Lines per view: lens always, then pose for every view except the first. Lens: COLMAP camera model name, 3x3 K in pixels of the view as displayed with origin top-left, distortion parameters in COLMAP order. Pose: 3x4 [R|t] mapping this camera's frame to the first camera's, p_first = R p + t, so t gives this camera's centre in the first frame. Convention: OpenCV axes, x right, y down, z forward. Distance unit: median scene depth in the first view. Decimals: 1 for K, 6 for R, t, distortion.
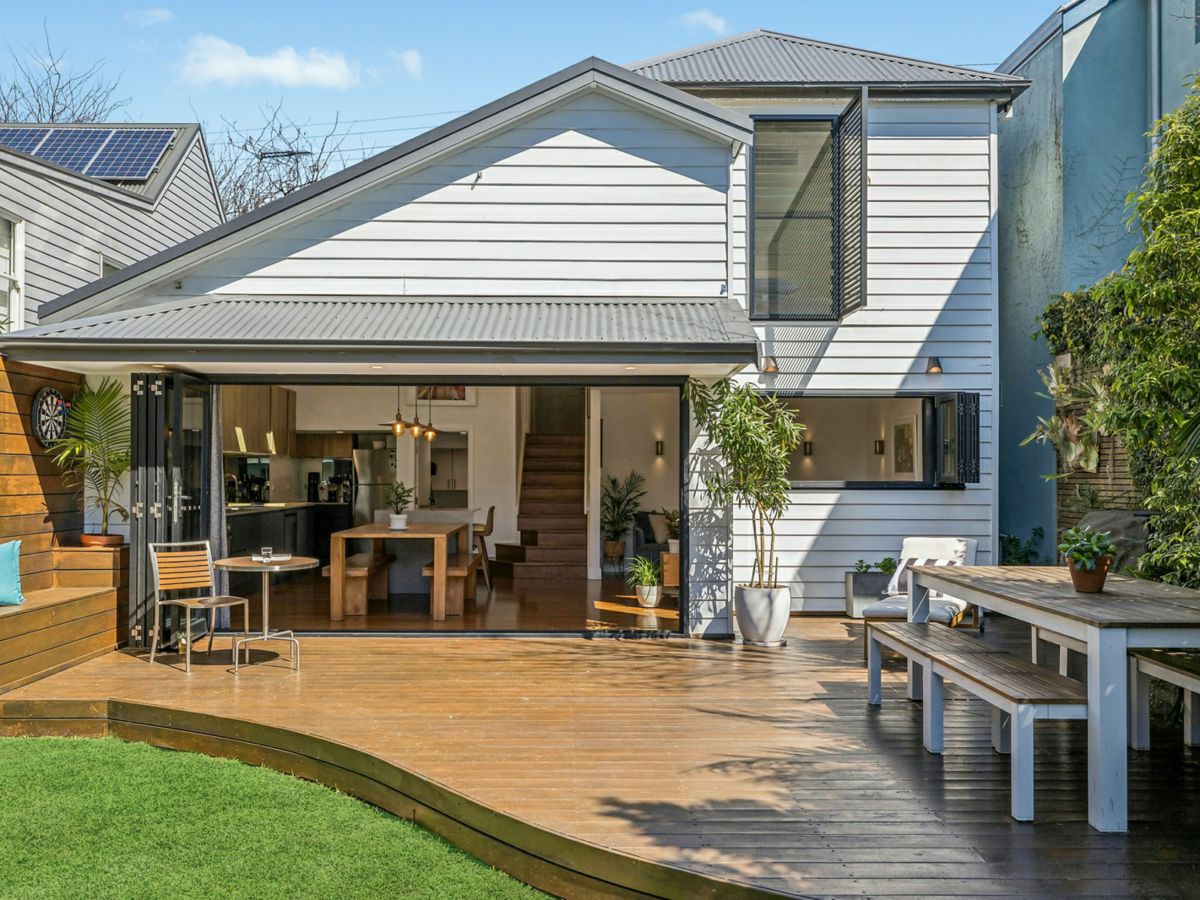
lens RADIAL K [[1055.1, 0, 600.0], [0, 1055.1, 450.0], [0, 0, 1]] dist [-0.005432, -0.002713]
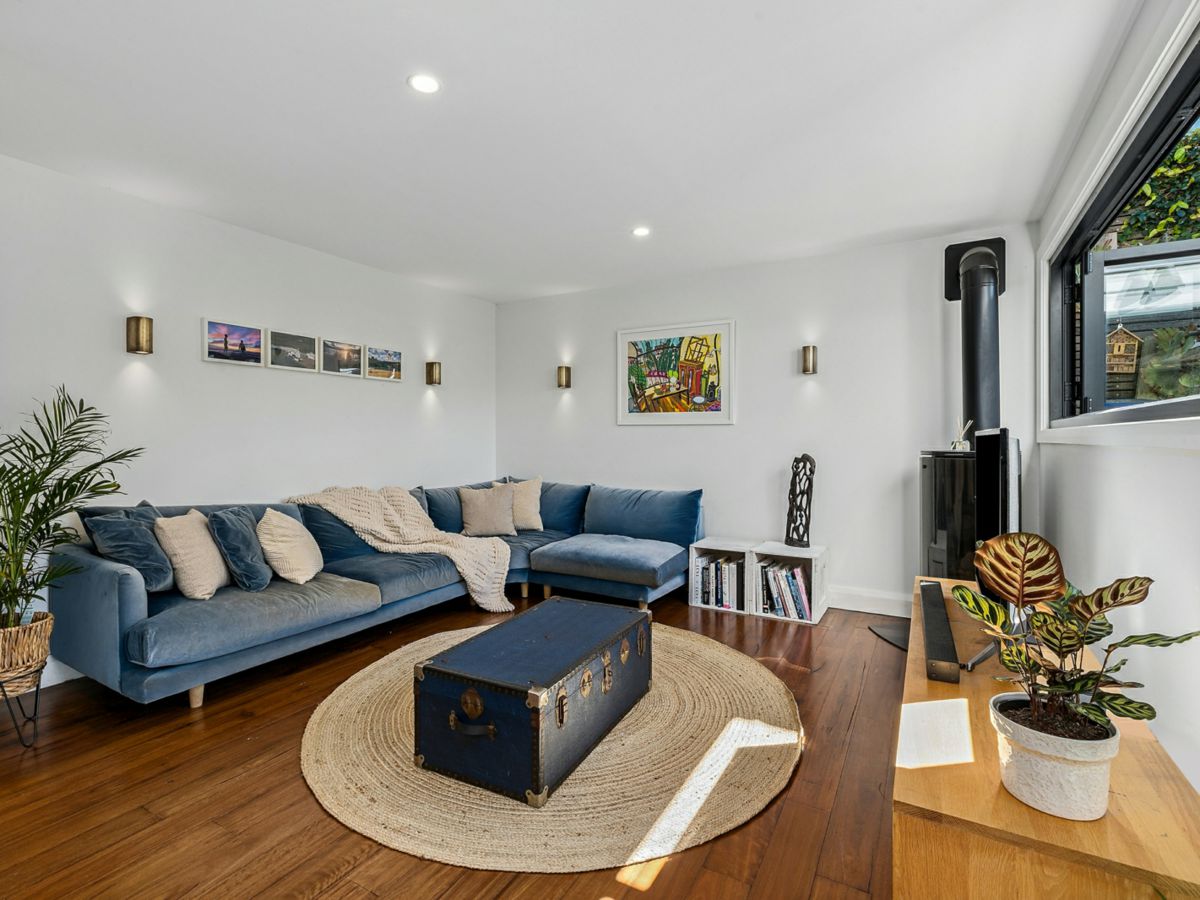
lens RADIAL K [[577.1, 0, 614.2], [0, 577.1, 445.3], [0, 0, 1]] dist [-0.000333, -0.000391]
pose [[0.500819, -0.012325, 0.865464, -0.038625], [-0.016773, 0.999573, 0.023942, 0.030004], [-0.865390, -0.026507, 0.500398, 0.749987]]
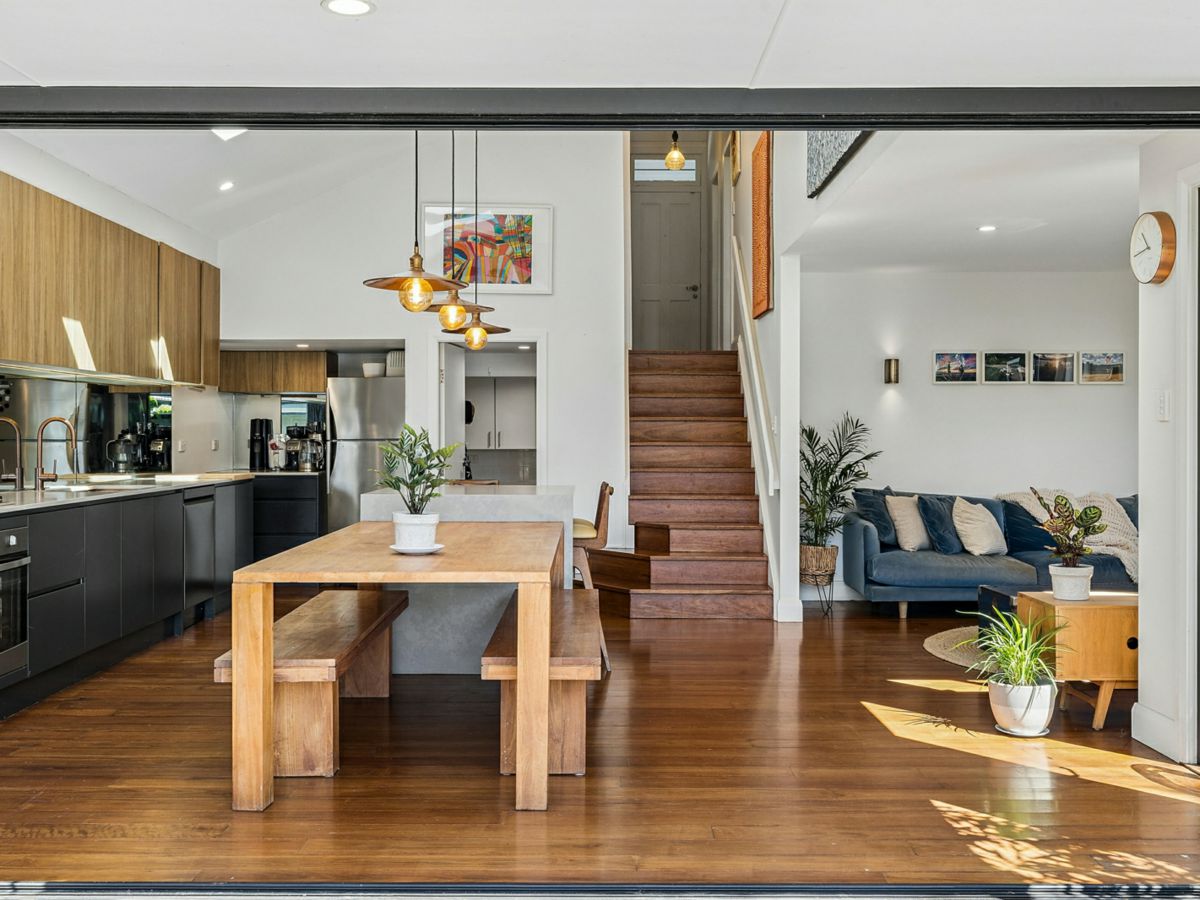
lens RADIAL K [[1085.5, 0, 600.0], [0, 1085.5, 450.0], [0, 0, 1]] dist [0.092245, 0.001895]
pose [[0.999956, -0.001609, -0.009202, -0.088029], [0.001975, 0.999200, 0.039934, 0.015952], [0.009131, -0.039950, 0.999160, 0.441356]]
